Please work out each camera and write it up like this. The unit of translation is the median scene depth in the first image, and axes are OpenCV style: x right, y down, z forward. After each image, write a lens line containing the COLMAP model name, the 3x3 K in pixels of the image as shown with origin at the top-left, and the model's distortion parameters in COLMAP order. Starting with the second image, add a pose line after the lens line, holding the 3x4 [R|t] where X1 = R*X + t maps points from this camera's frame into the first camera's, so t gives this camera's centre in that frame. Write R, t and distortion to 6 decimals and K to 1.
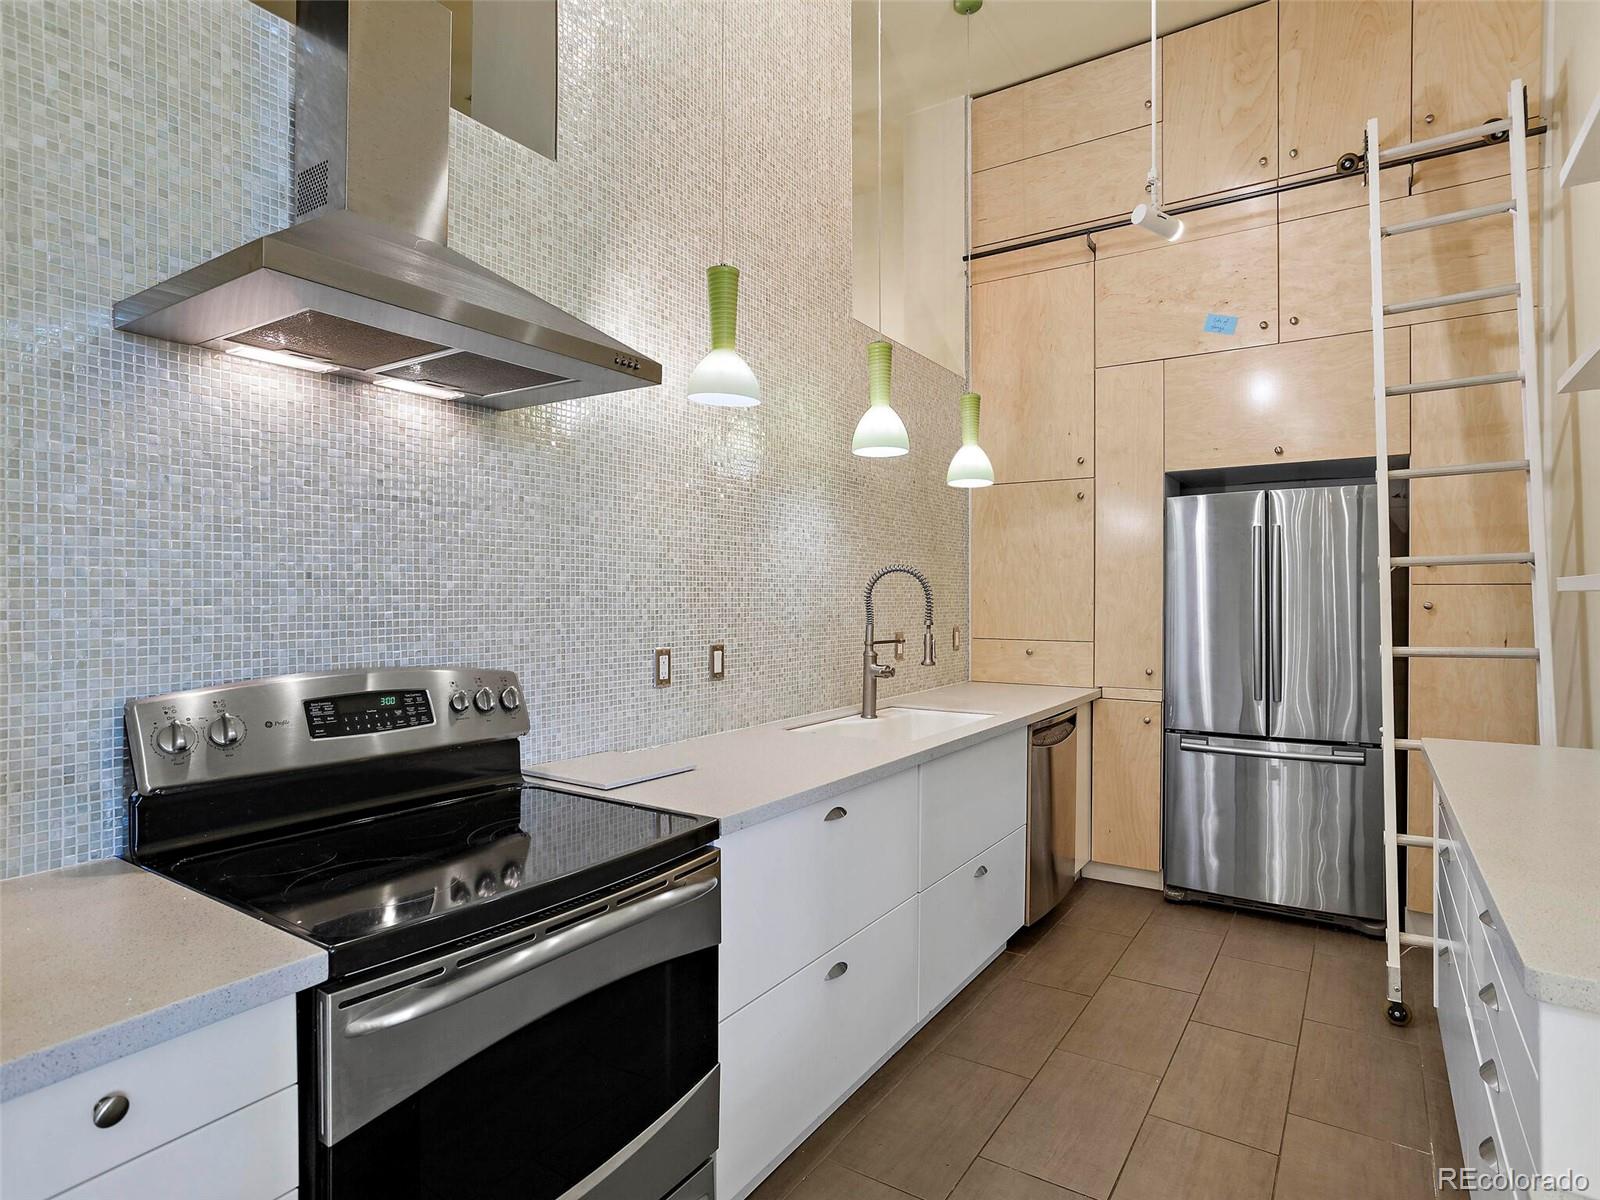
lens RADIAL K [[876.5, 0, 826.6], [0, 876.5, 597.9], [0, 0, 1]] dist [-0.052836, 0.032326]
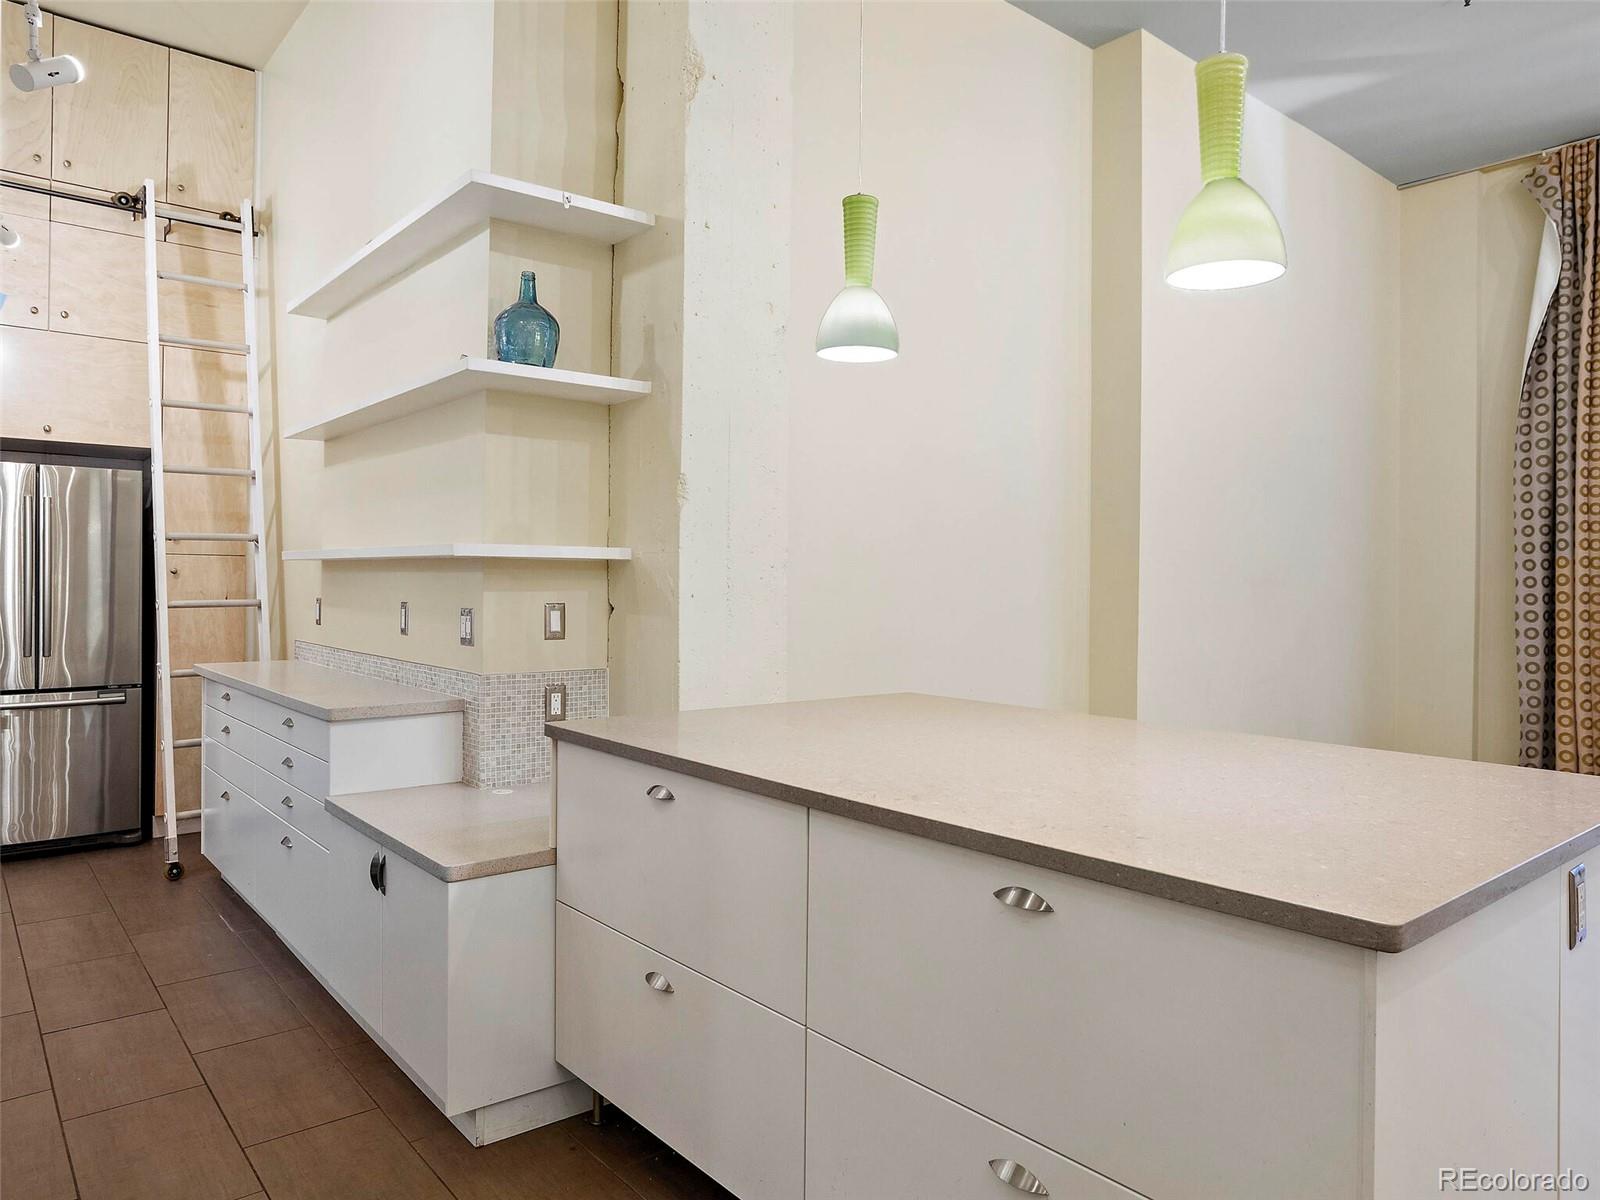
lens RADIAL K [[1067.7, 0, 816.3], [0, 1067.7, 580.0], [0, 0, 1]] dist [-0.035013, 0.026964]
pose [[0.304070, 0.005252, 0.952635, -0.625304], [-0.011785, 0.999929, -0.001751, 0.017554], [-0.952577, -0.010694, 0.304110, -0.469863]]
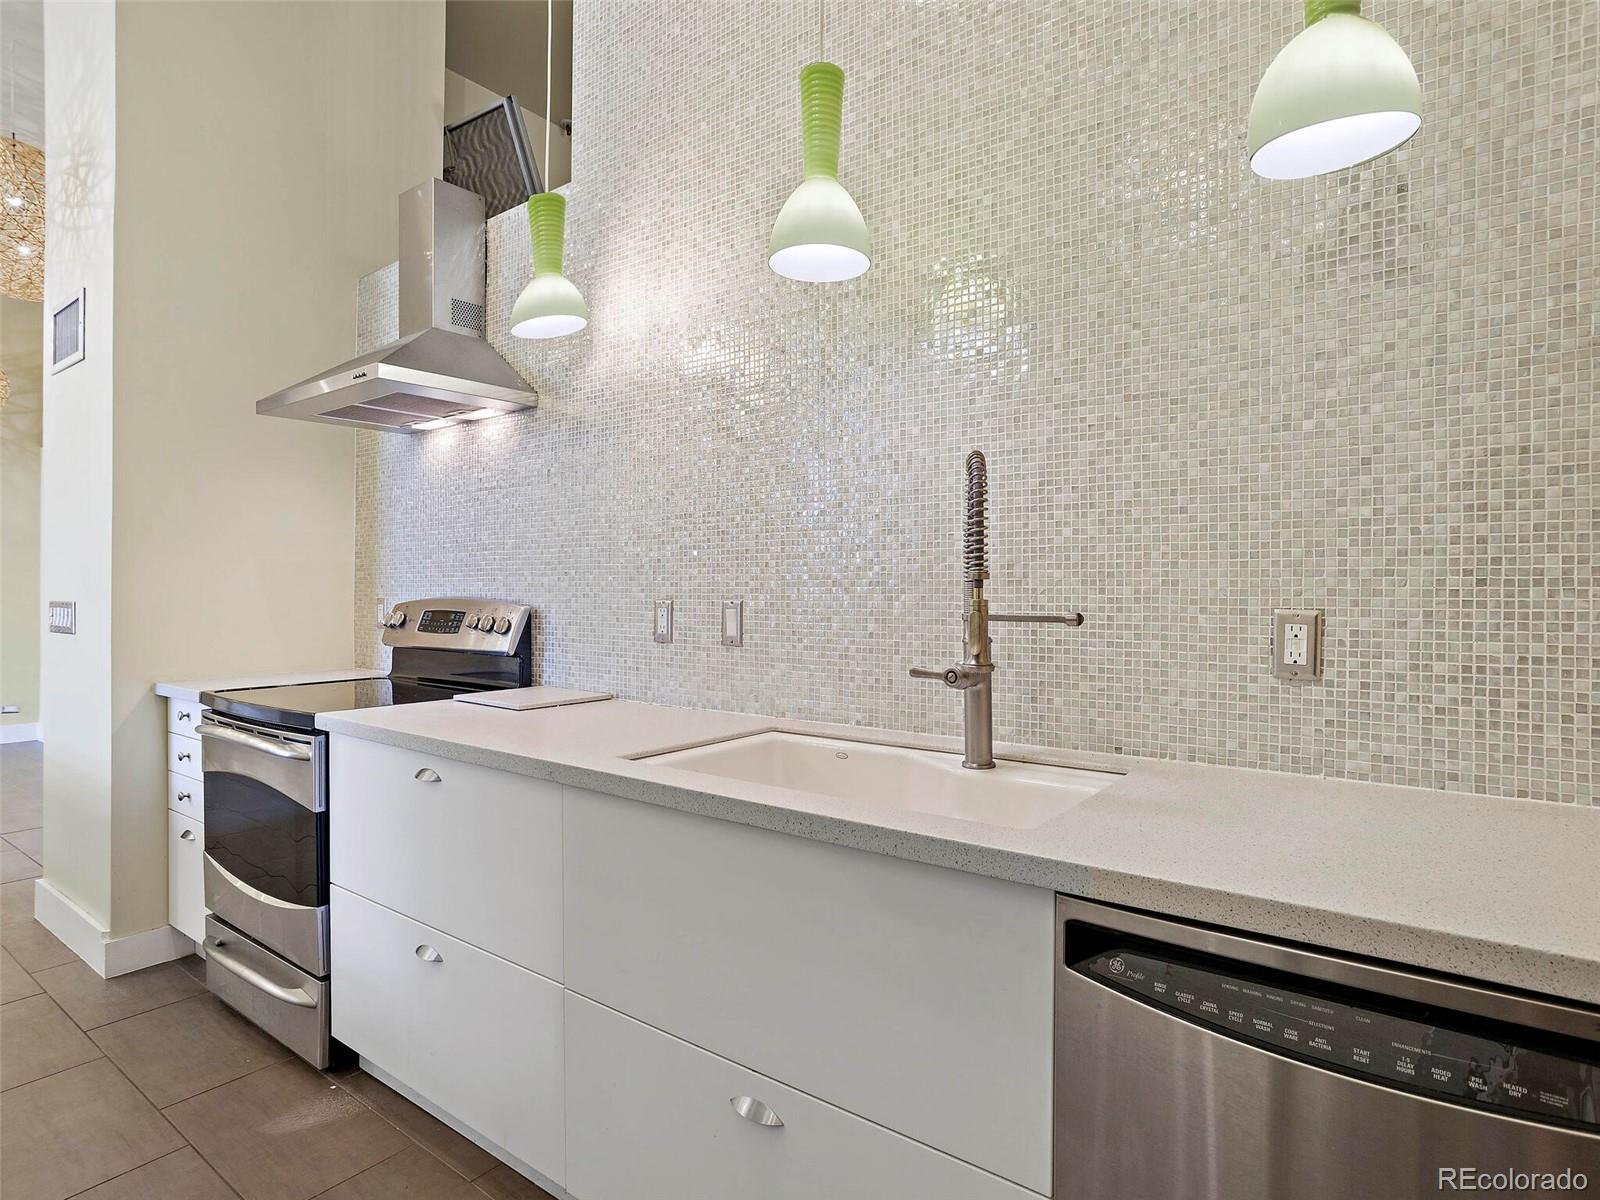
lens RADIAL K [[876.5, 0, 808.9], [0, 876.5, 587.0], [0, 0, 1]] dist [-0.052836, 0.032326]
pose [[-0.082926, -0.007243, -0.996529, 0.652222], [-0.004218, 0.999967, -0.006917, 0.044732], [0.996547, 0.003630, -0.082954, 1.113726]]
